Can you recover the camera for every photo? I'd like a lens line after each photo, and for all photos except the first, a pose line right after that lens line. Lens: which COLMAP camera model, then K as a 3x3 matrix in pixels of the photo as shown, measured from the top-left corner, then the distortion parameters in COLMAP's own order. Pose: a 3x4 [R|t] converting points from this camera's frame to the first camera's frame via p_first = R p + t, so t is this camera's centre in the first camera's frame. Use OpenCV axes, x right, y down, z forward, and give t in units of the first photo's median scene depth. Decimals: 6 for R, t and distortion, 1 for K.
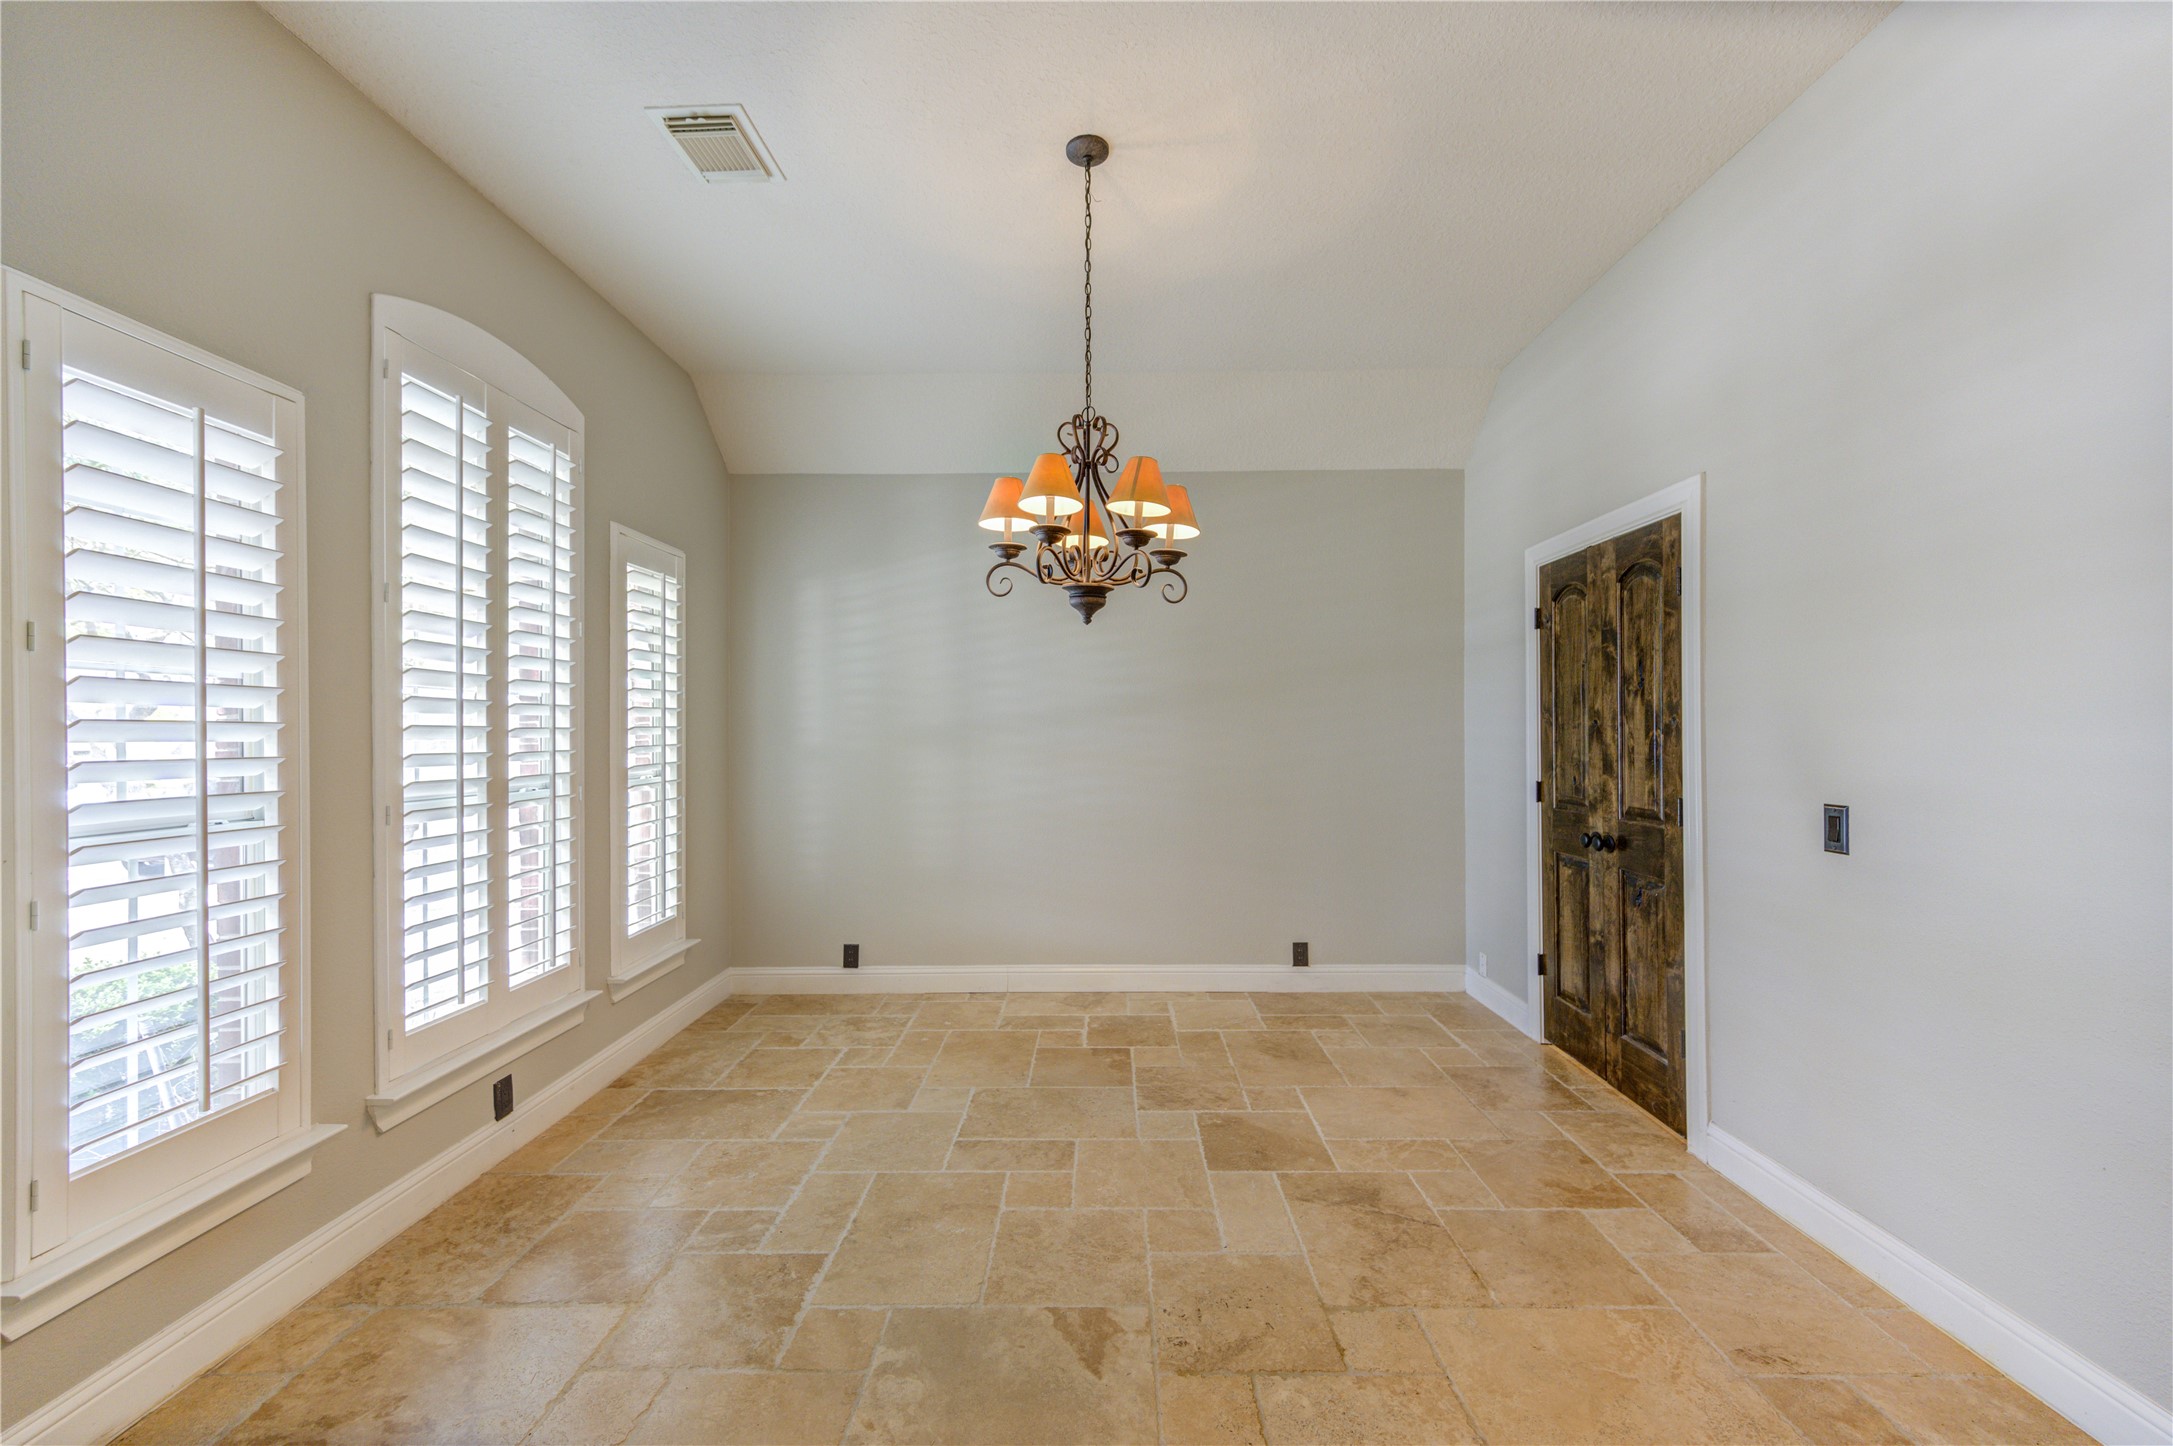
lens RADIAL K [[845.5, 0, 1095.7], [0, 845.5, 731.6], [0, 0, 1]] dist [0.002413, -0.000286]
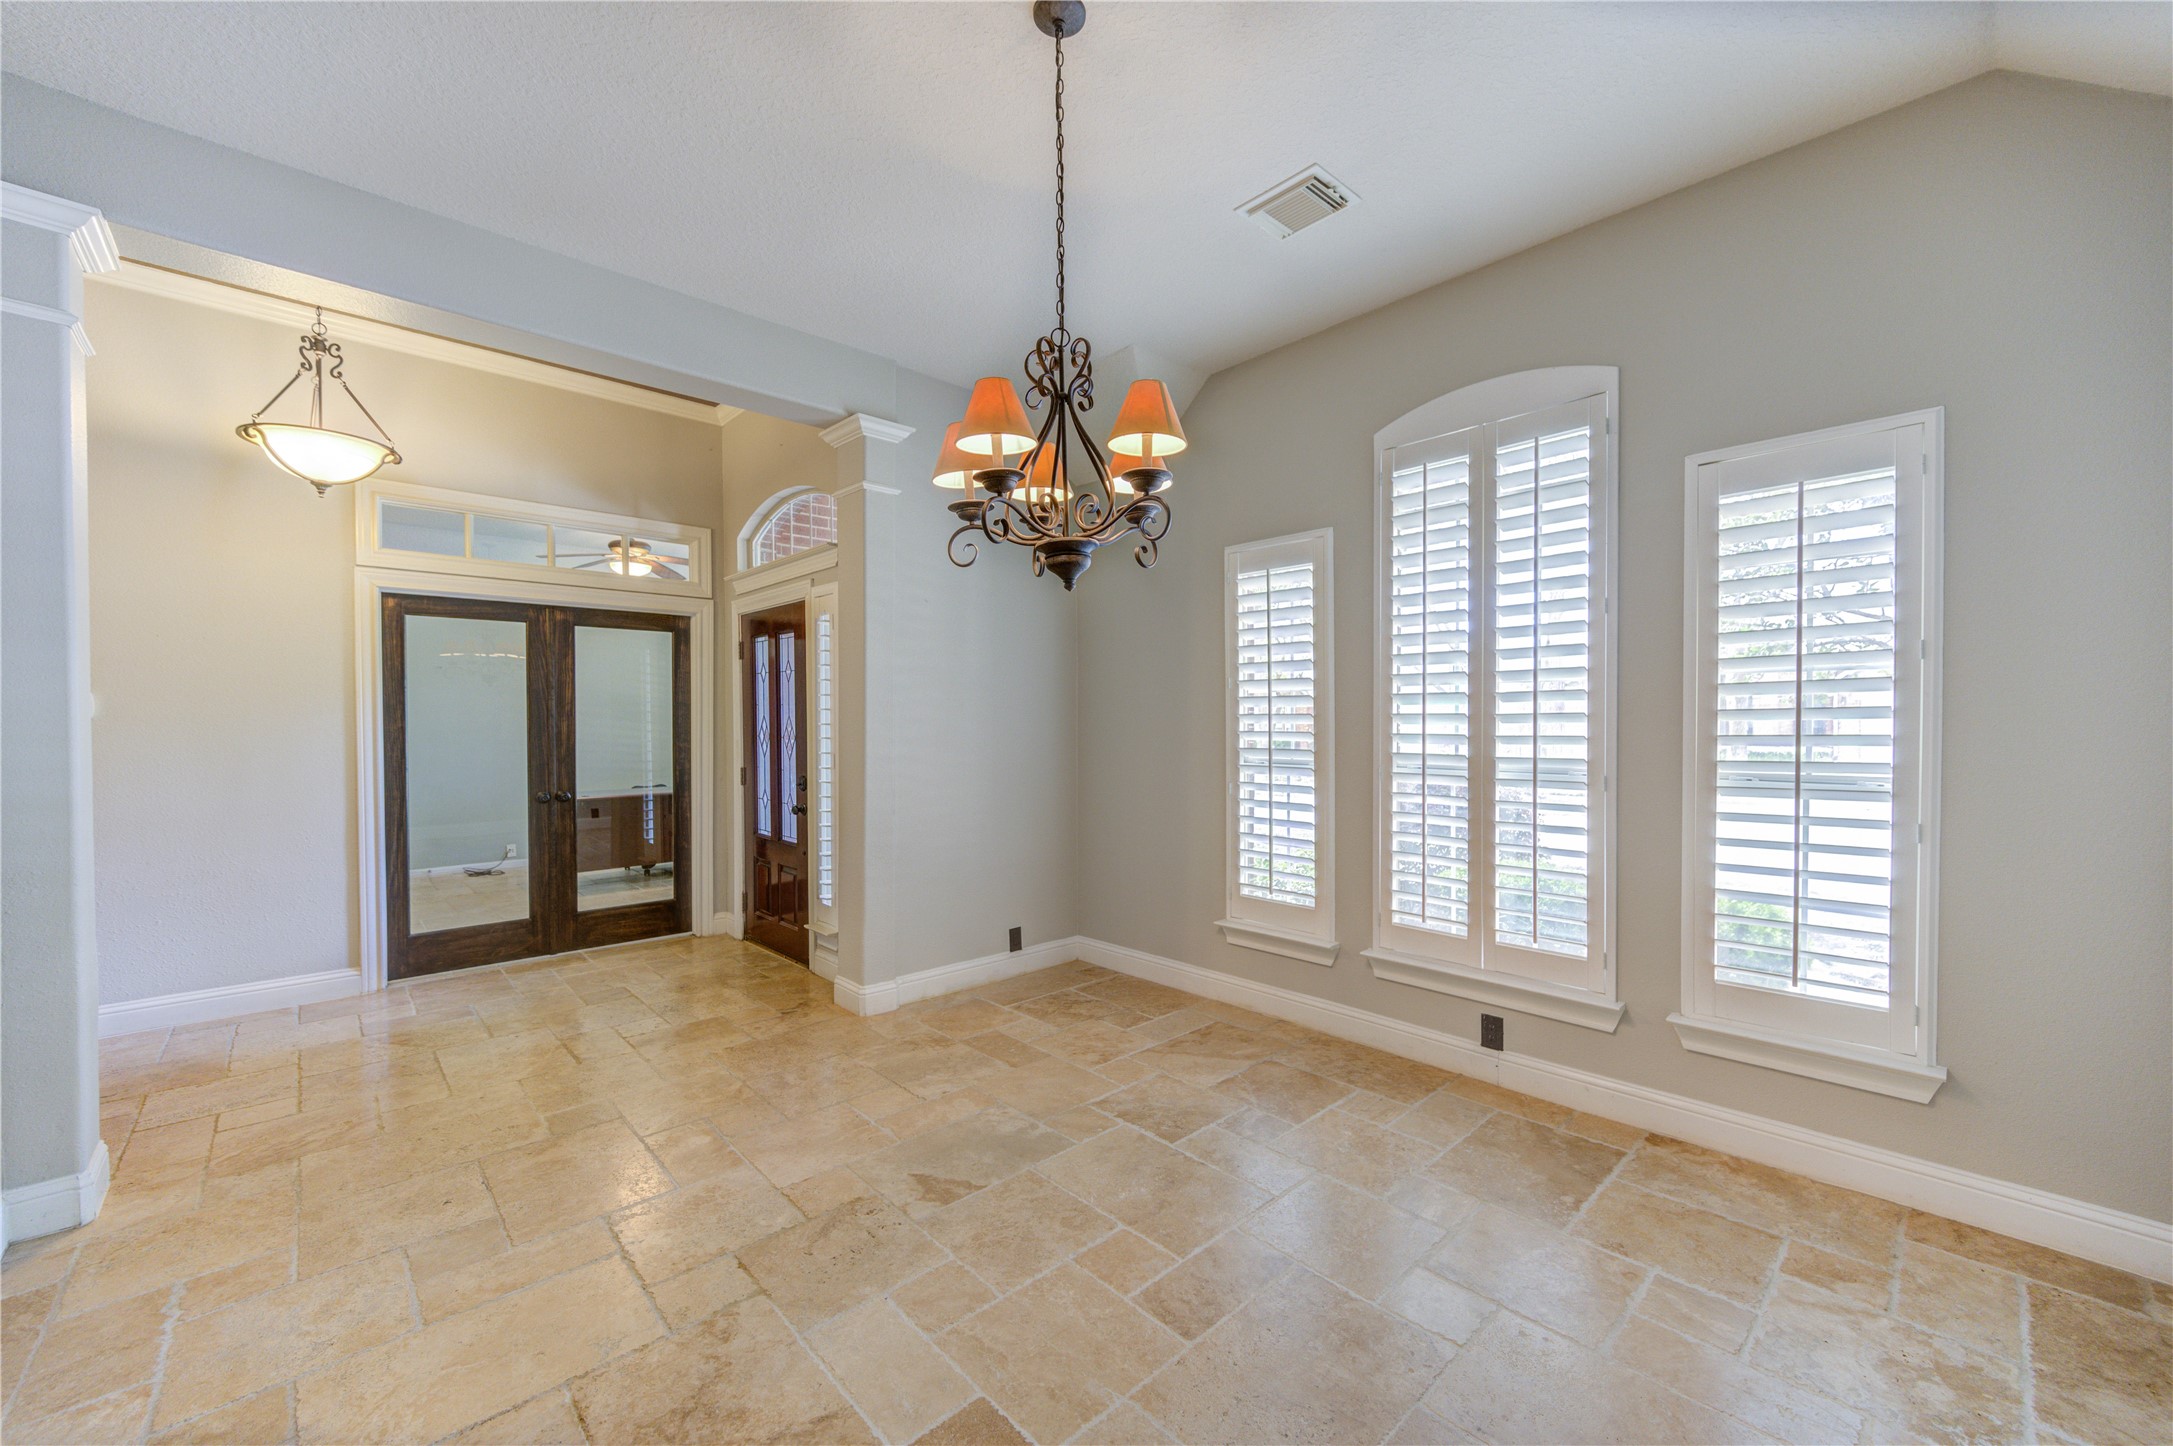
lens RADIAL K [[845.5, 0, 1095.7], [0, 845.5, 731.6], [0, 0, 1]] dist [0.002413, -0.000286]
pose [[-0.721528, 0.018602, -0.692135, 0.545239], [0.008895, 0.999806, 0.017599, -0.005950], [0.692328, 0.006541, -0.721554, 1.623547]]
